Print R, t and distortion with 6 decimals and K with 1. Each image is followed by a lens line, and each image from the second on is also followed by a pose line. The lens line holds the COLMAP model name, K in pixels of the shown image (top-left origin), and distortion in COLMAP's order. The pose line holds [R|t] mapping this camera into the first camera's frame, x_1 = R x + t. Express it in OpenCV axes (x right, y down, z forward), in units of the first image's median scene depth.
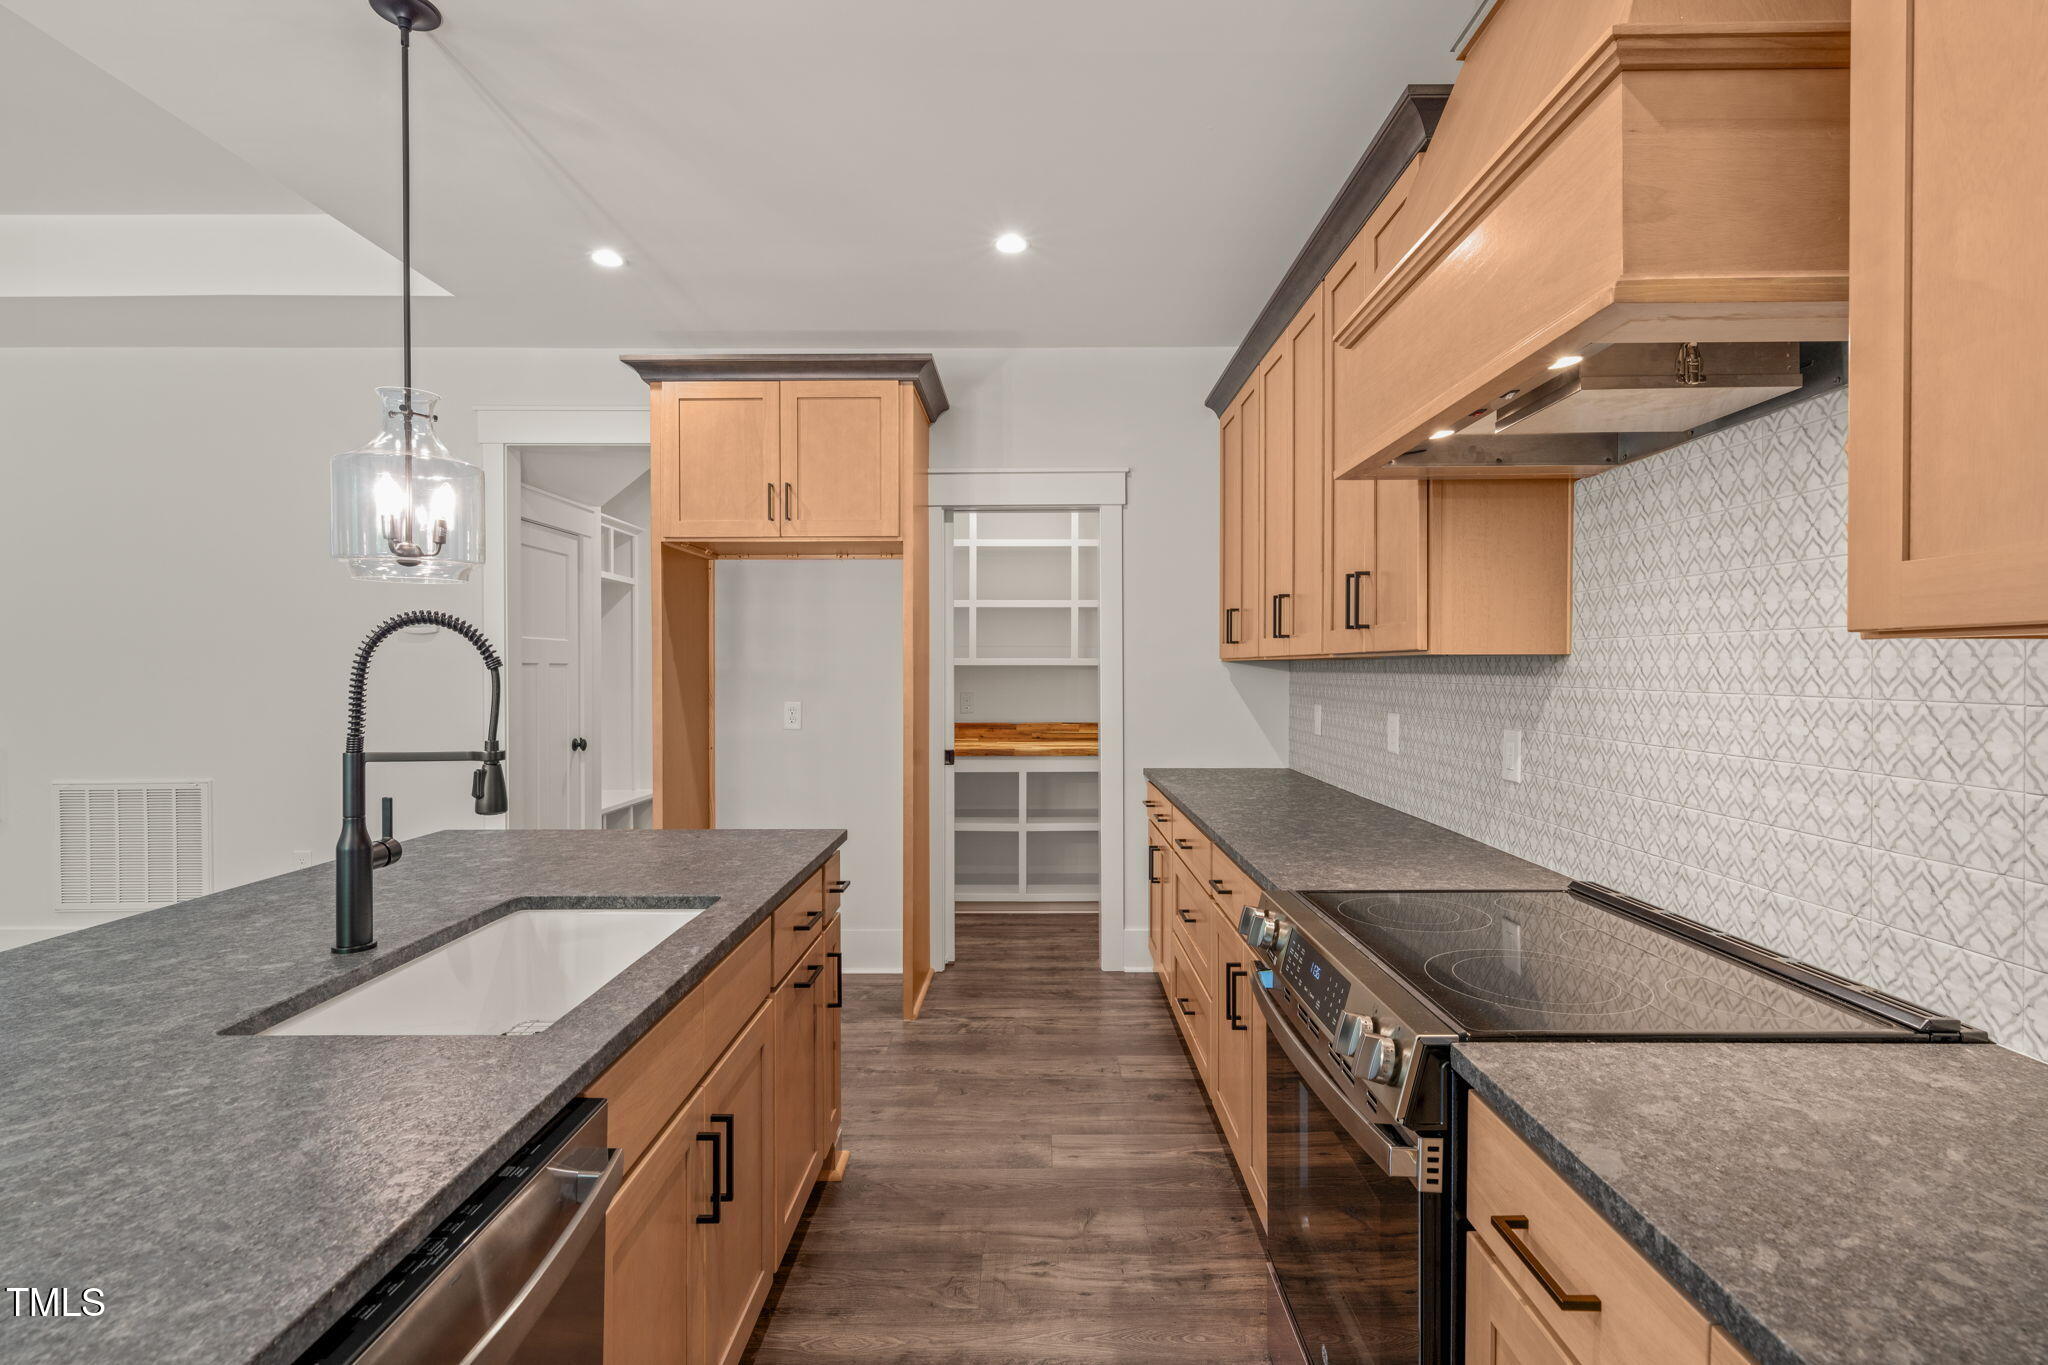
lens RADIAL K [[993.1, 0, 1012.0], [0, 993.1, 684.7], [0, 0, 1]] dist [0.002786, -0.000575]
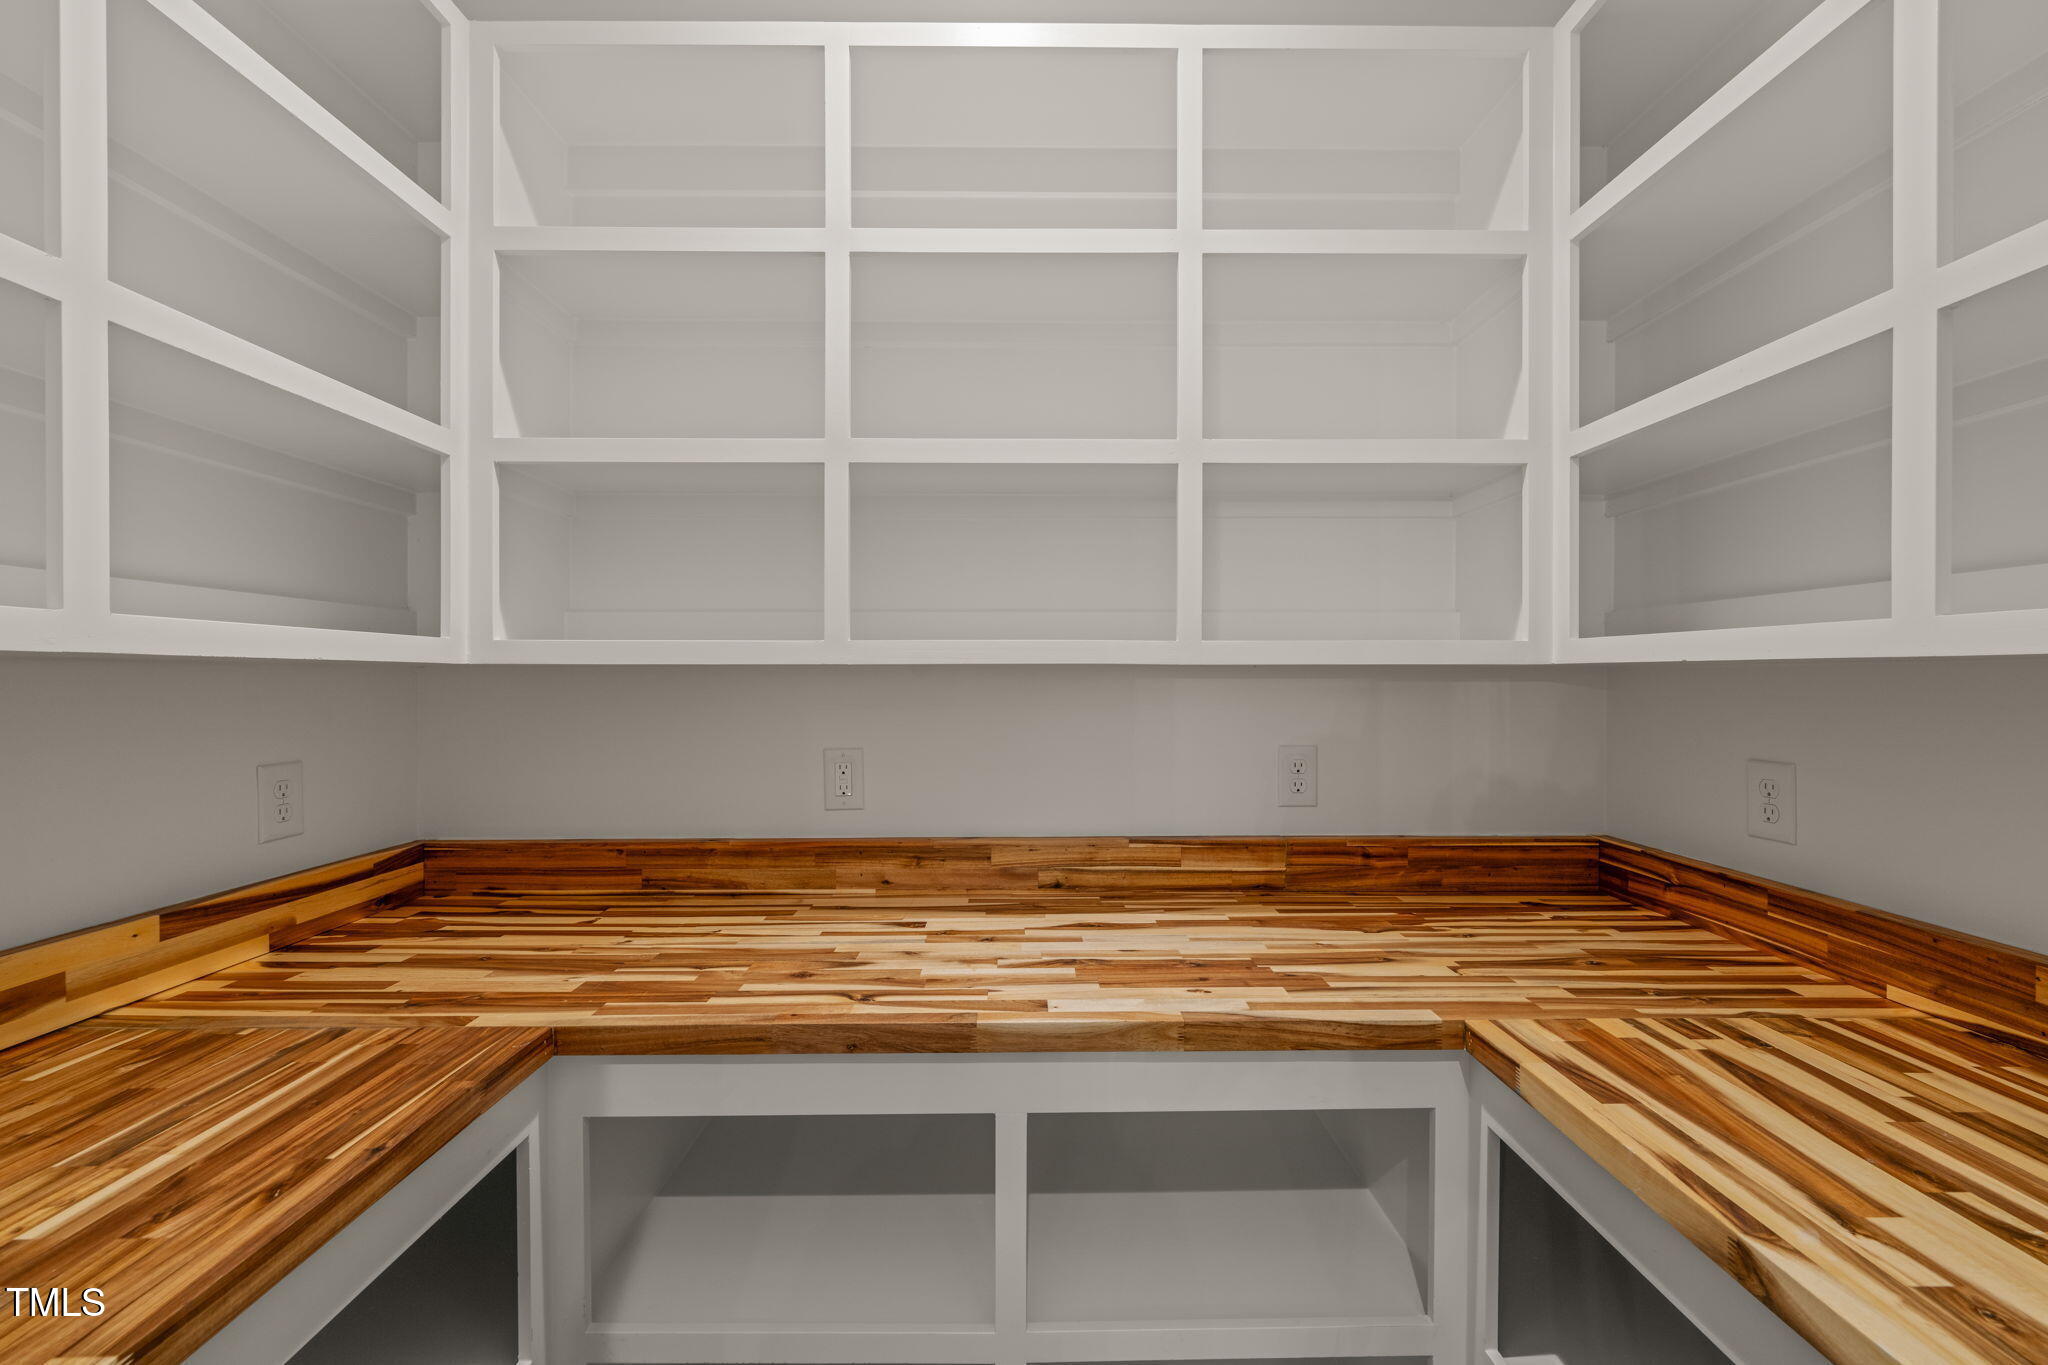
lens RADIAL K [[893.5, 0, 1025.2], [0, 893.5, 675.3], [0, 0, 1]] dist [-0.002995, 0.002948]
pose [[0.999577, -0.002887, 0.028950, 0.011832], [0.003176, 0.999945, -0.009947, -0.023378], [-0.028920, 0.010035, 0.999531, 1.142253]]
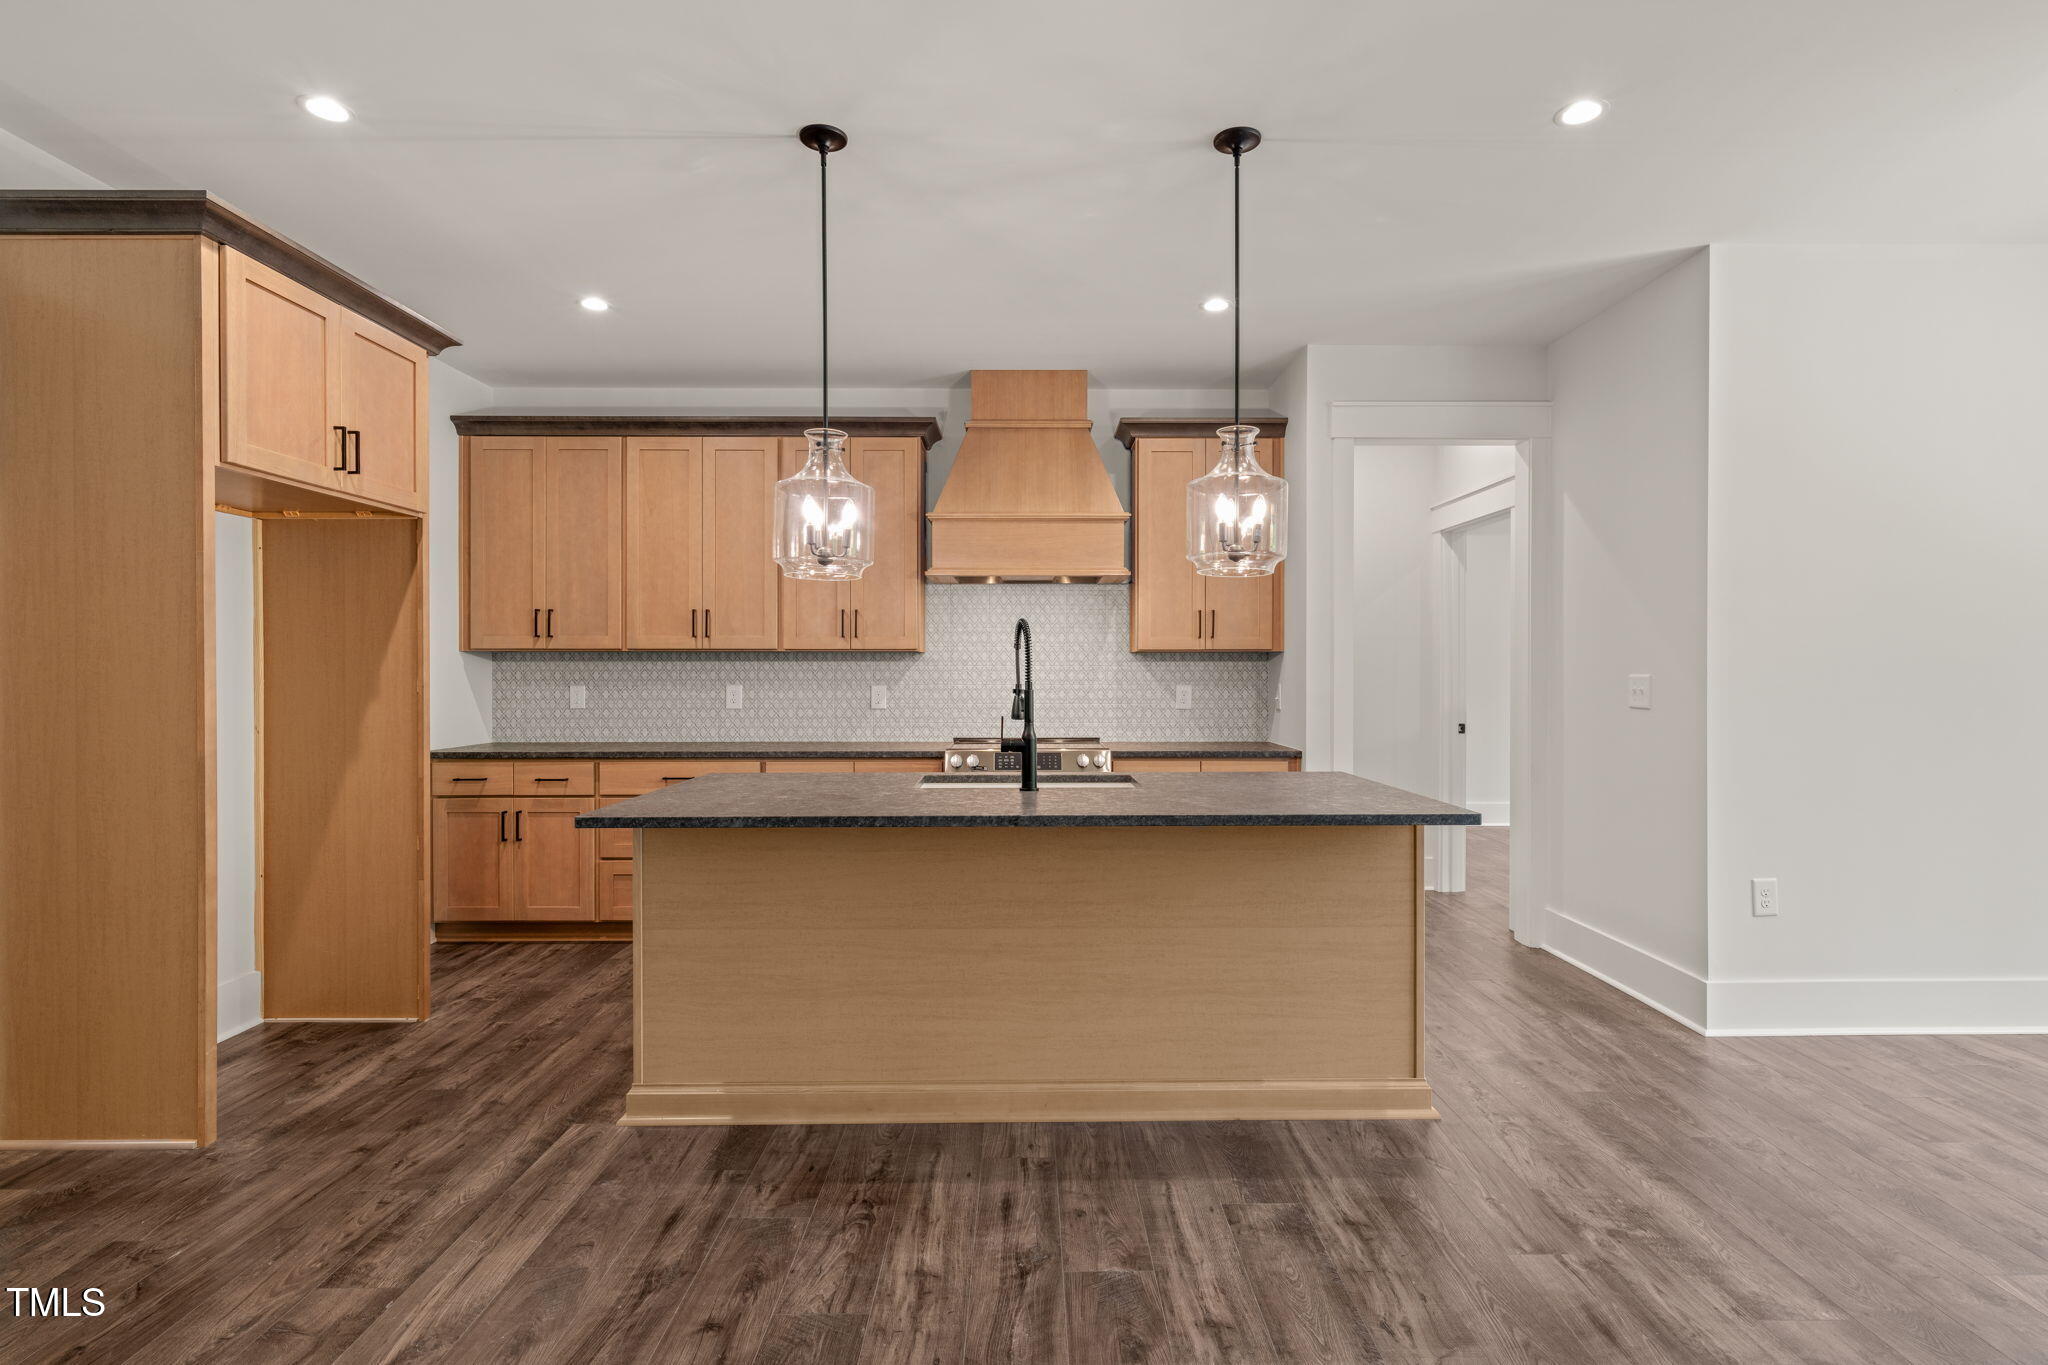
lens RADIAL K [[993.1, 0, 1033.0], [0, 993.1, 678.3], [0, 0, 1]] dist [0.002786, -0.000575]
pose [[-0.028347, -0.004707, 0.999587, -1.088289], [0.016139, 0.999856, 0.005166, 0.014589], [-0.999468, 0.016279, -0.028267, 0.446652]]
